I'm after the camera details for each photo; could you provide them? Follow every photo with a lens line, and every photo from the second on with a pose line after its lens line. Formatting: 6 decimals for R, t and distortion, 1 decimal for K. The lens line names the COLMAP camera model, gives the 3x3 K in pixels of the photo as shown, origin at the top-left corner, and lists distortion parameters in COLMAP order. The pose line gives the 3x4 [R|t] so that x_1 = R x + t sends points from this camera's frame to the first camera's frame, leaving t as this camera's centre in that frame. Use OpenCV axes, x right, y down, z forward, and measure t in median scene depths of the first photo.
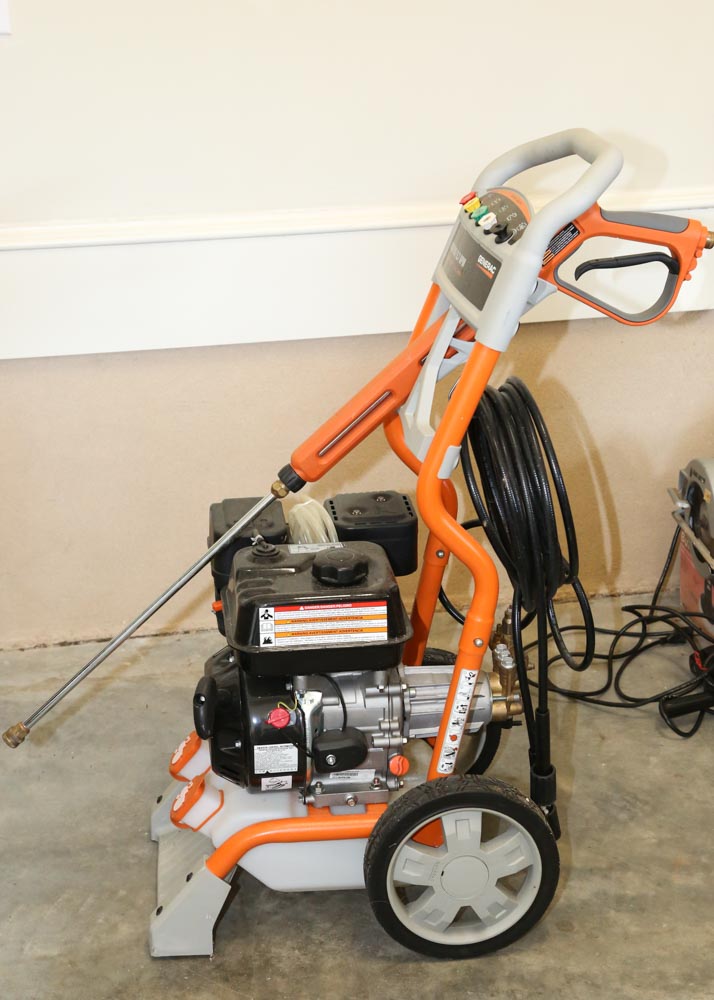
lens RADIAL K [[1674.7, 0, 353.2], [0, 1674.7, 538.8], [0, 0, 1]] dist [0.072169, 0.000000]
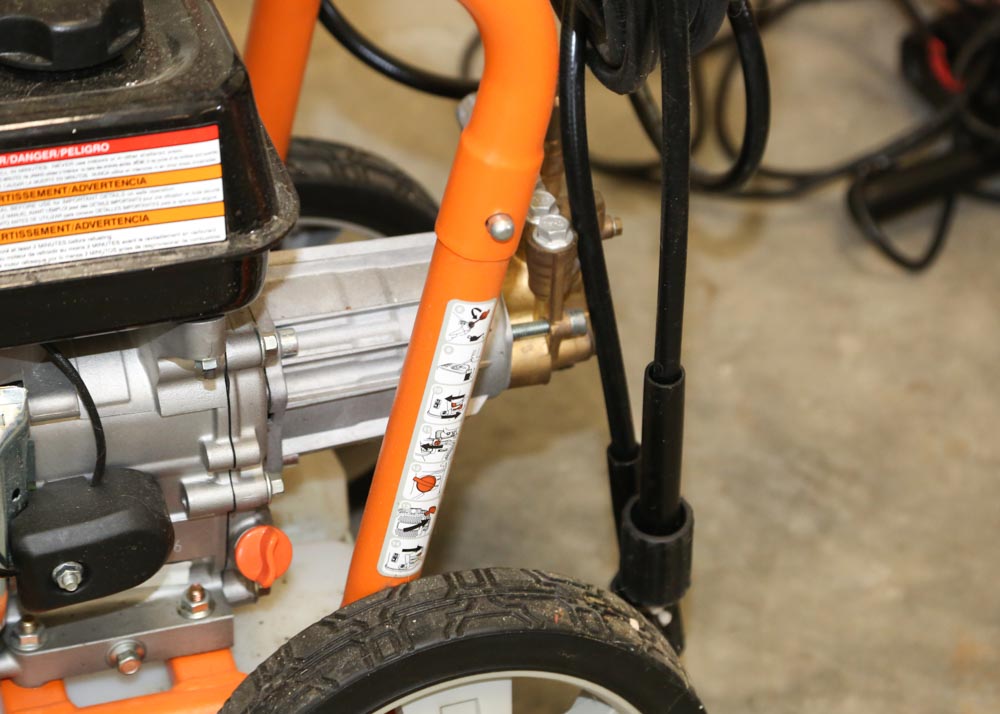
lens RADIAL K [[3101.3, 0, 485.9], [0, 3101.3, 384.6], [0, 0, 1]] dist [0.539358, 0.000000]
pose [[0.982679, -0.083837, 0.165268, -0.030798], [0.037058, 0.962704, 0.268008, -0.069317], [-0.181573, -0.257242, 0.949135, 0.383737]]
